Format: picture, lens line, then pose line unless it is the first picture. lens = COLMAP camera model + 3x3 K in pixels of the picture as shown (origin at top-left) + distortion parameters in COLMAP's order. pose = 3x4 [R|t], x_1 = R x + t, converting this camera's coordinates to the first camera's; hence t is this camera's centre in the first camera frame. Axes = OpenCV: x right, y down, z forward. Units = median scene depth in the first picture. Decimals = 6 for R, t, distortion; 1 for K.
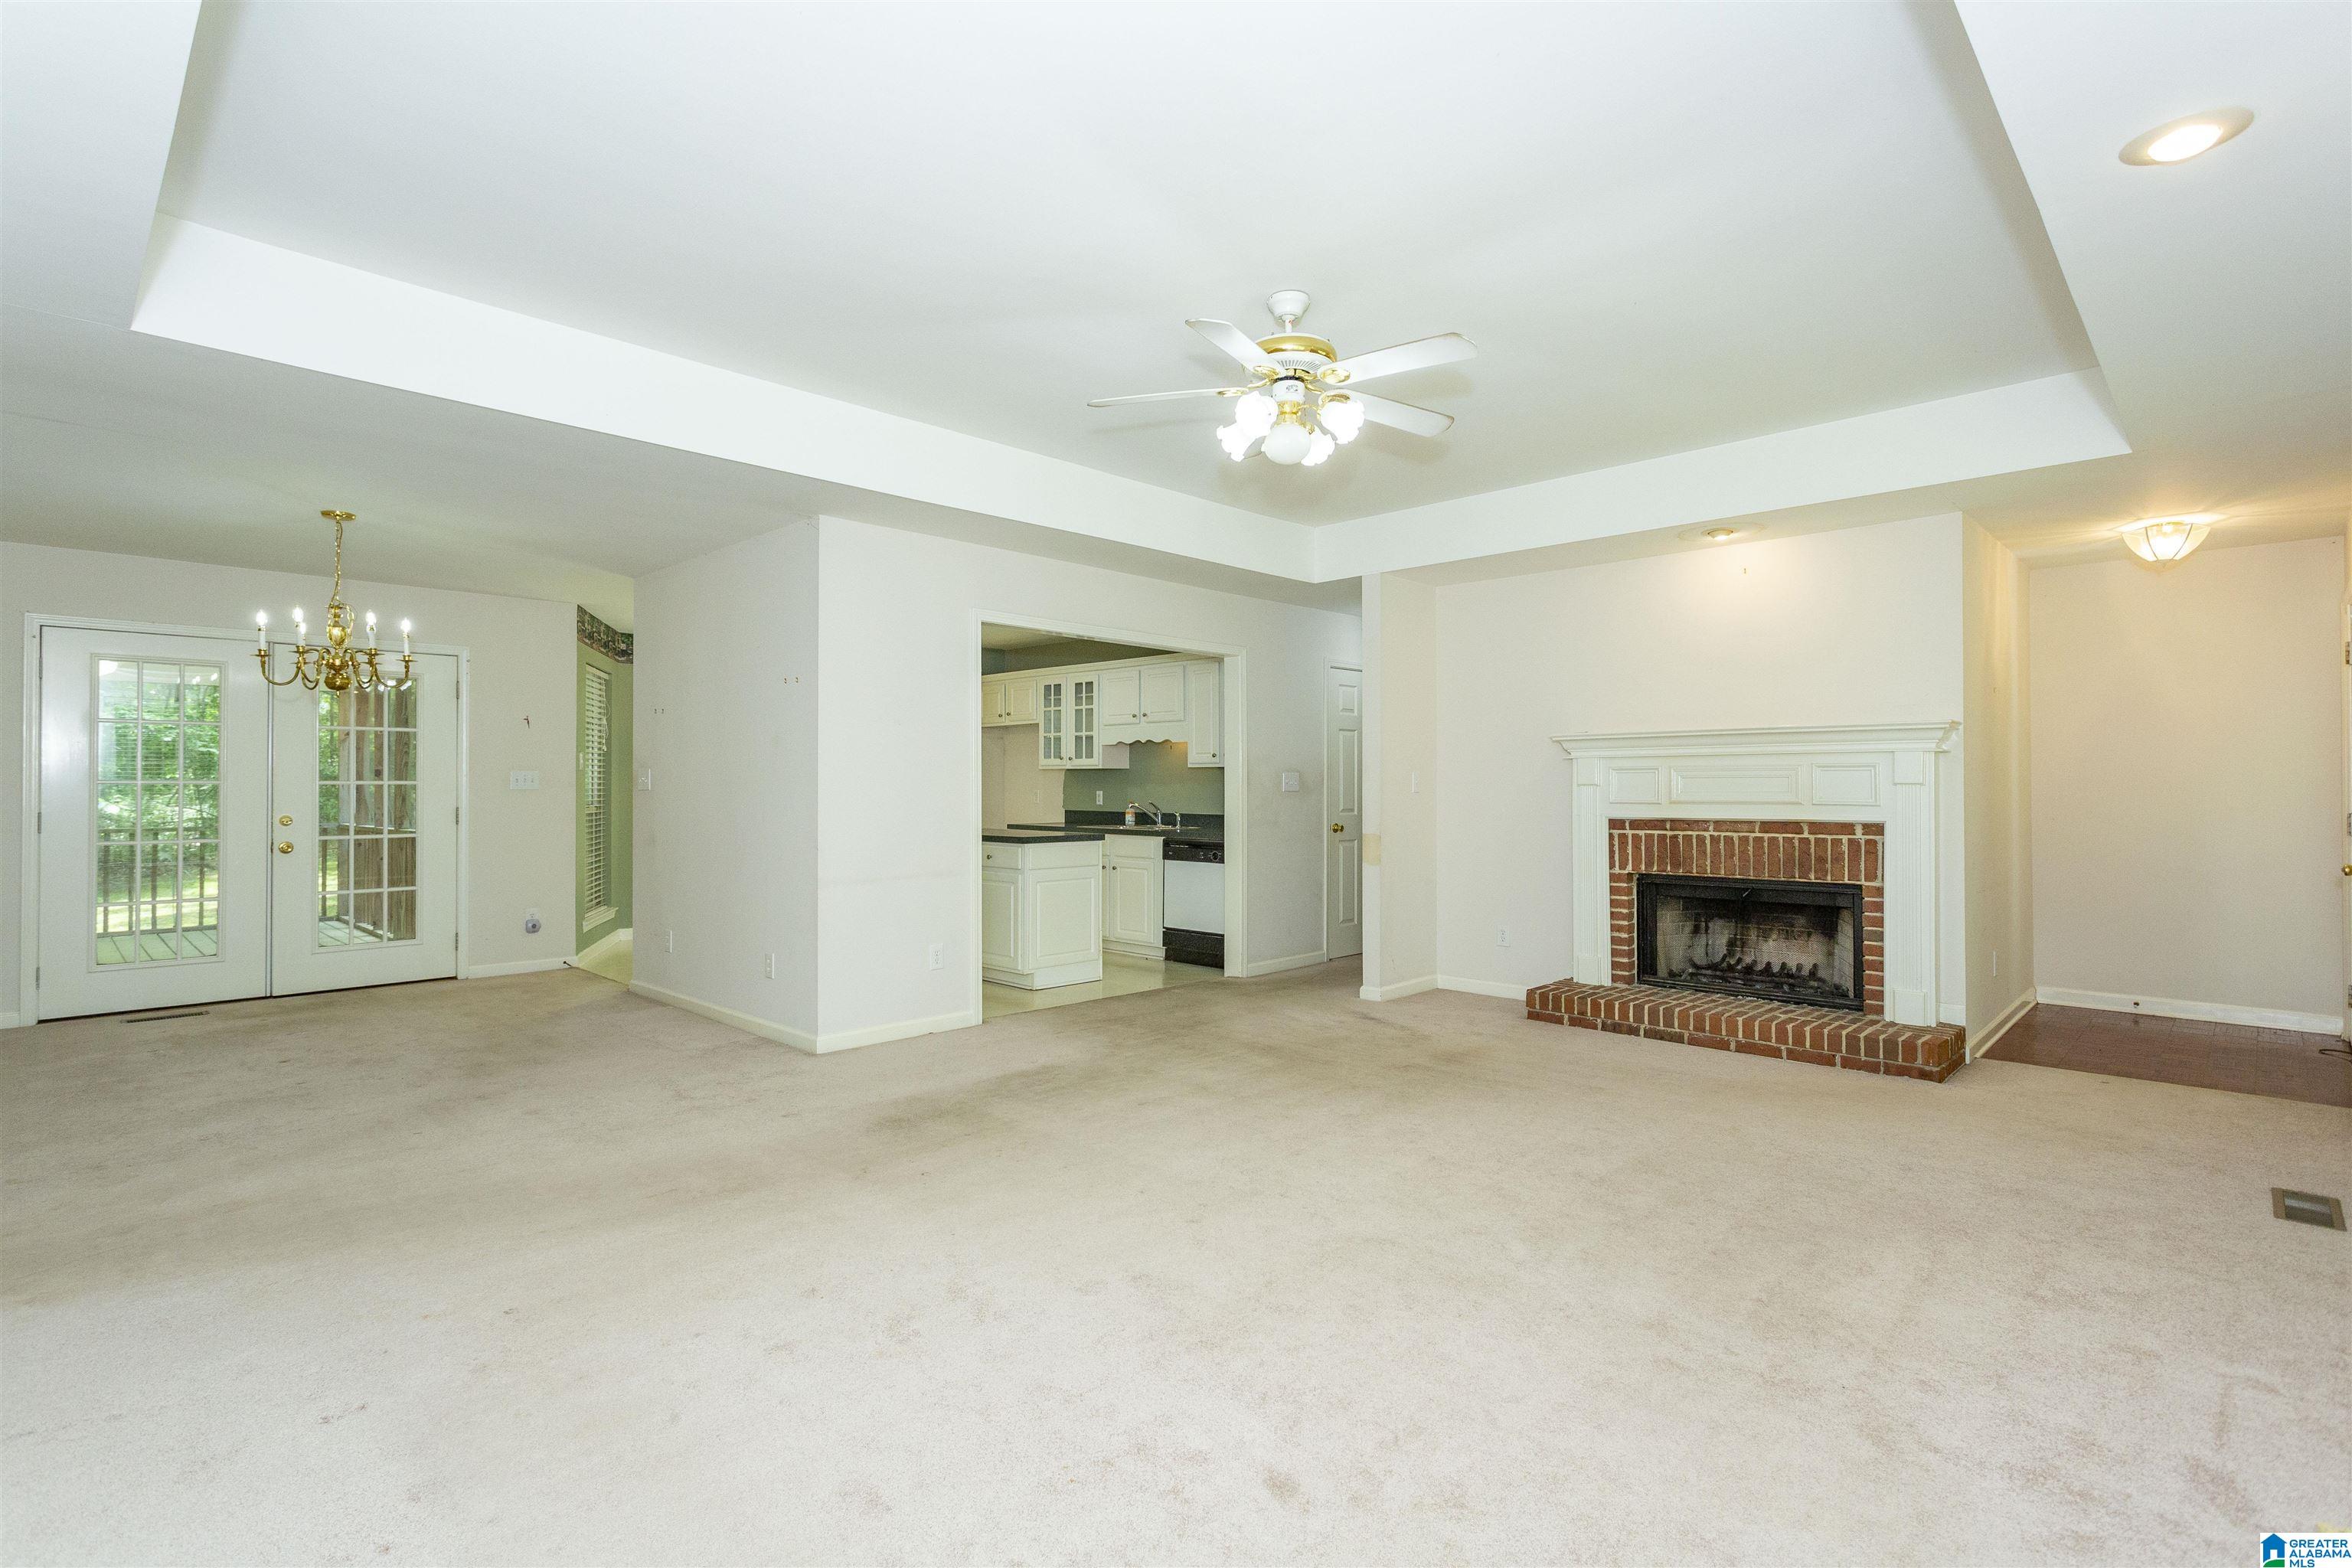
lens RADIAL K [[1112.7, 0, 1166.5], [0, 1112.7, 782.2], [0, 0, 1]] dist [0.003738, 0.000722]
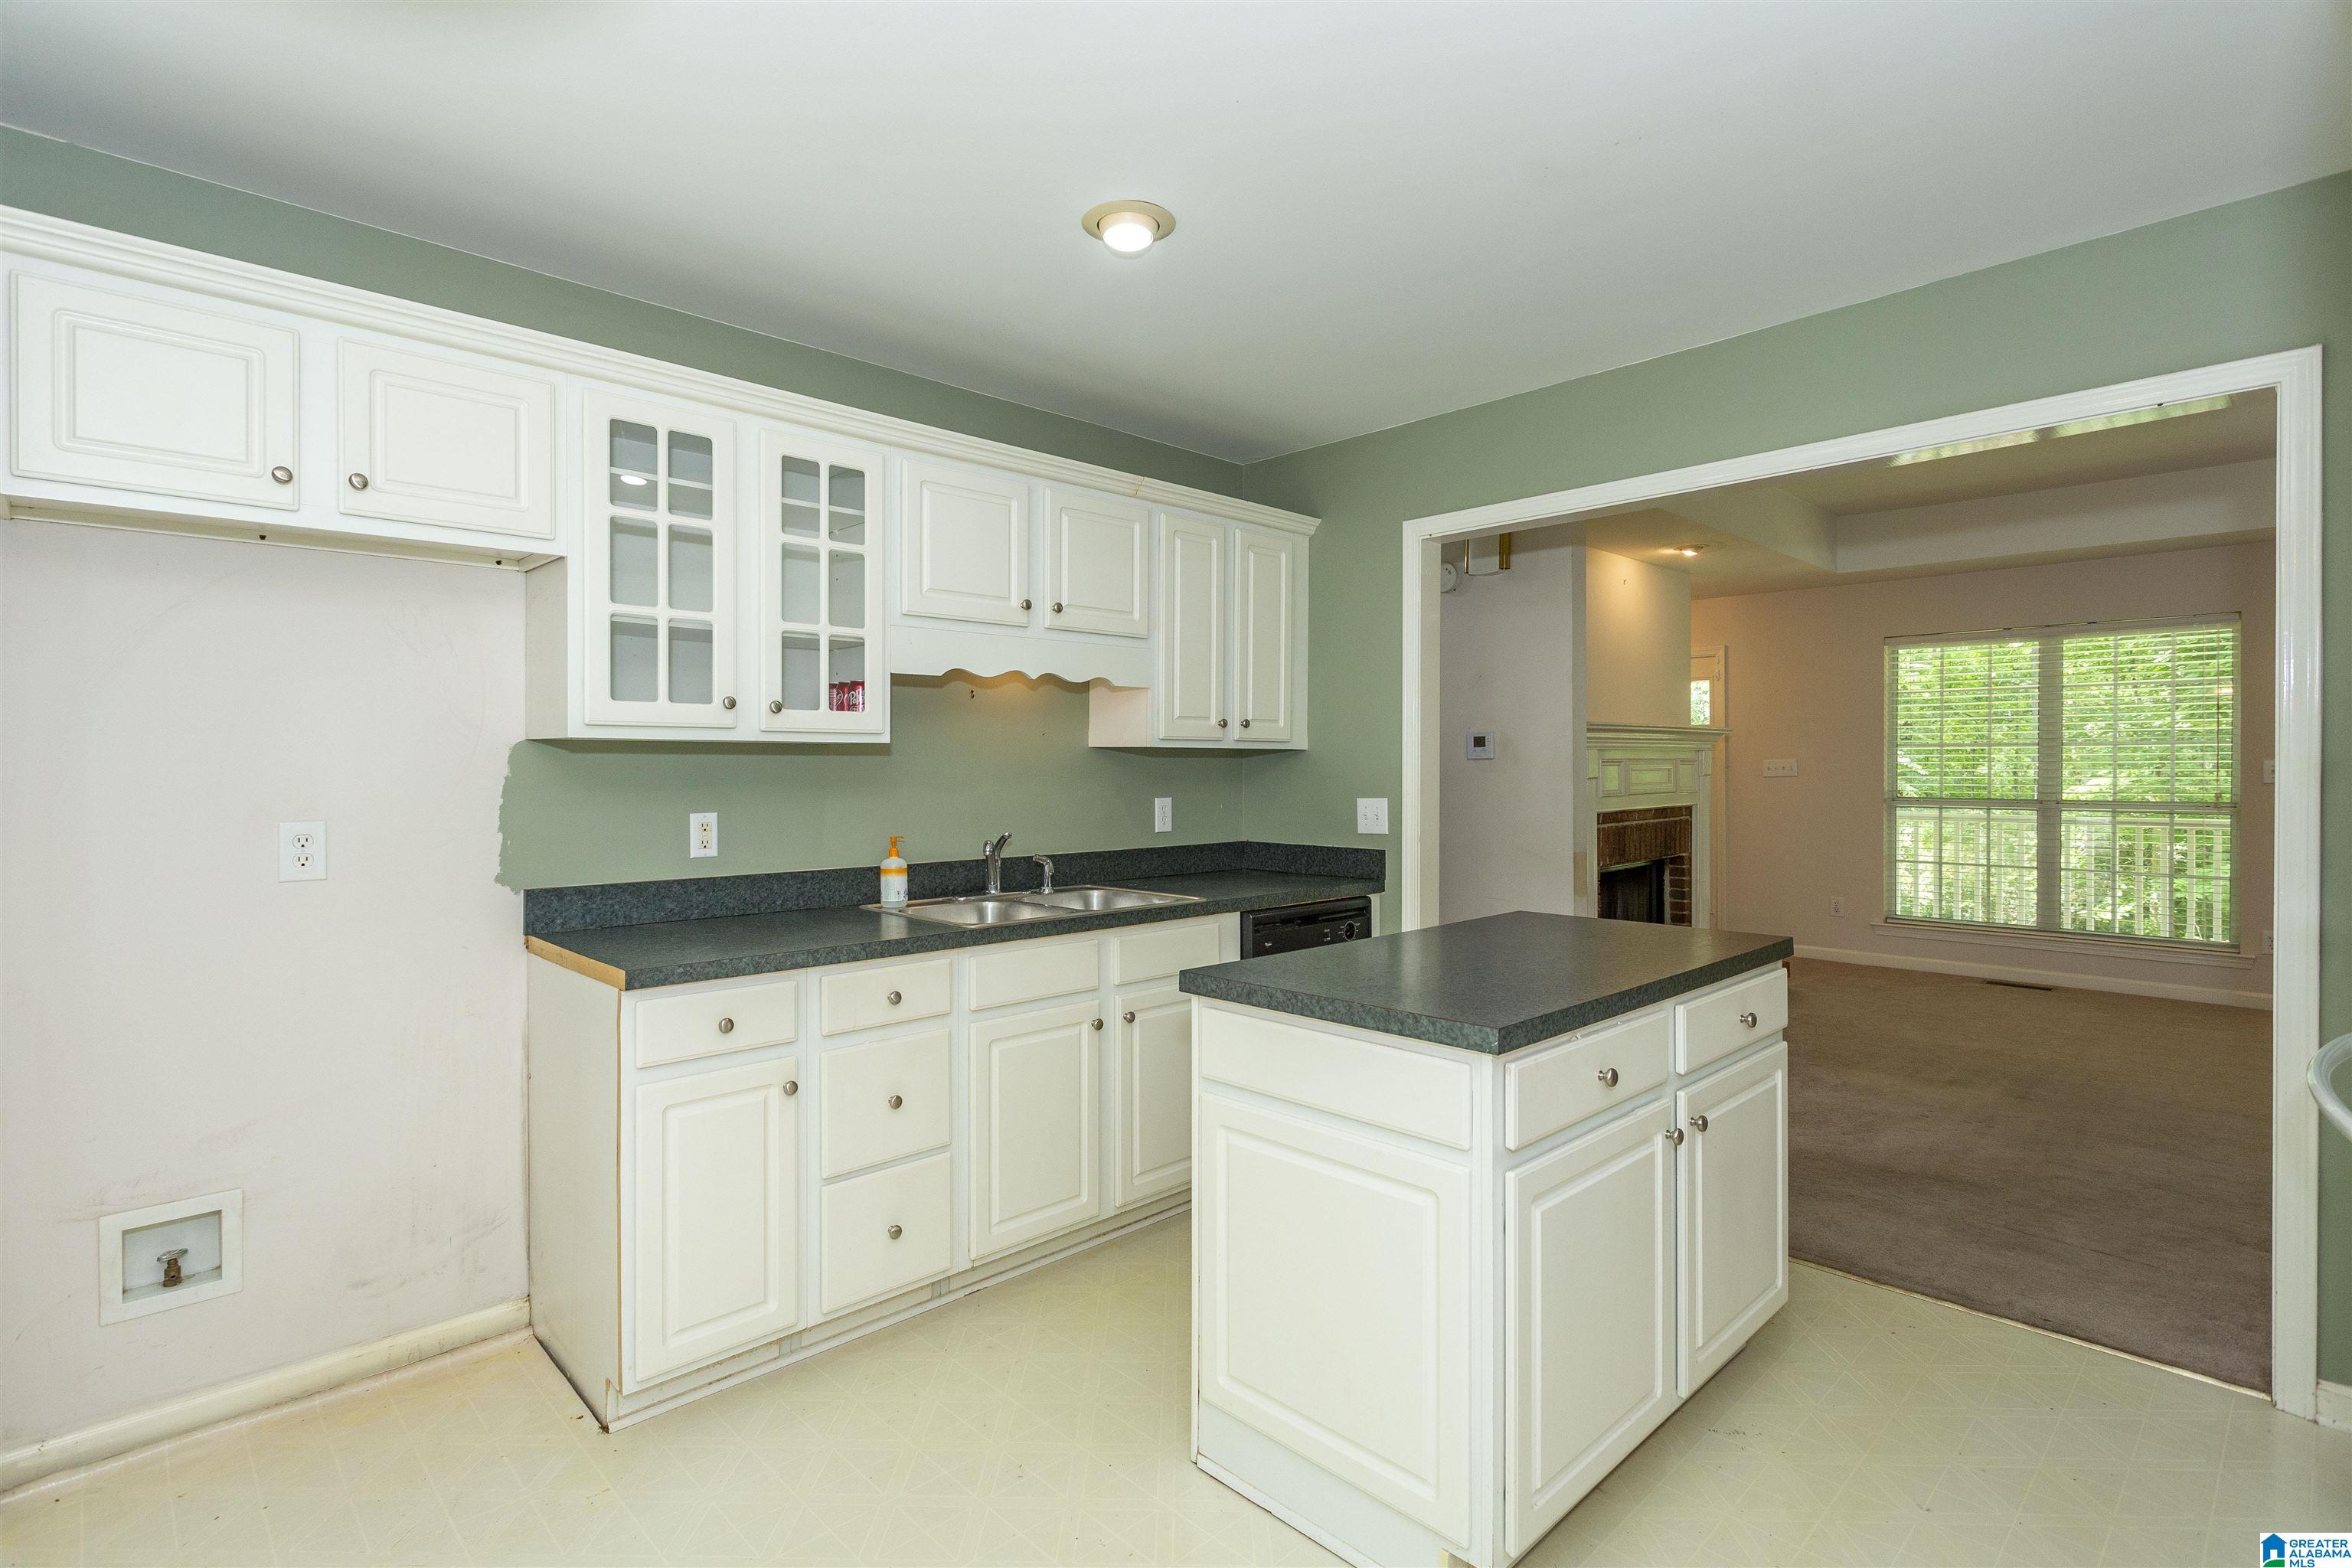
lens RADIAL K [[1112.7, 0, 1169.4], [0, 1112.7, 777.6], [0, 0, 1]] dist [0.003738, 0.000722]
pose [[0.044743, -0.006355, 0.998978, -0.521529], [0.003264, 0.999975, 0.006215, -0.004753], [-0.998993, 0.002982, 0.044762, 1.218426]]
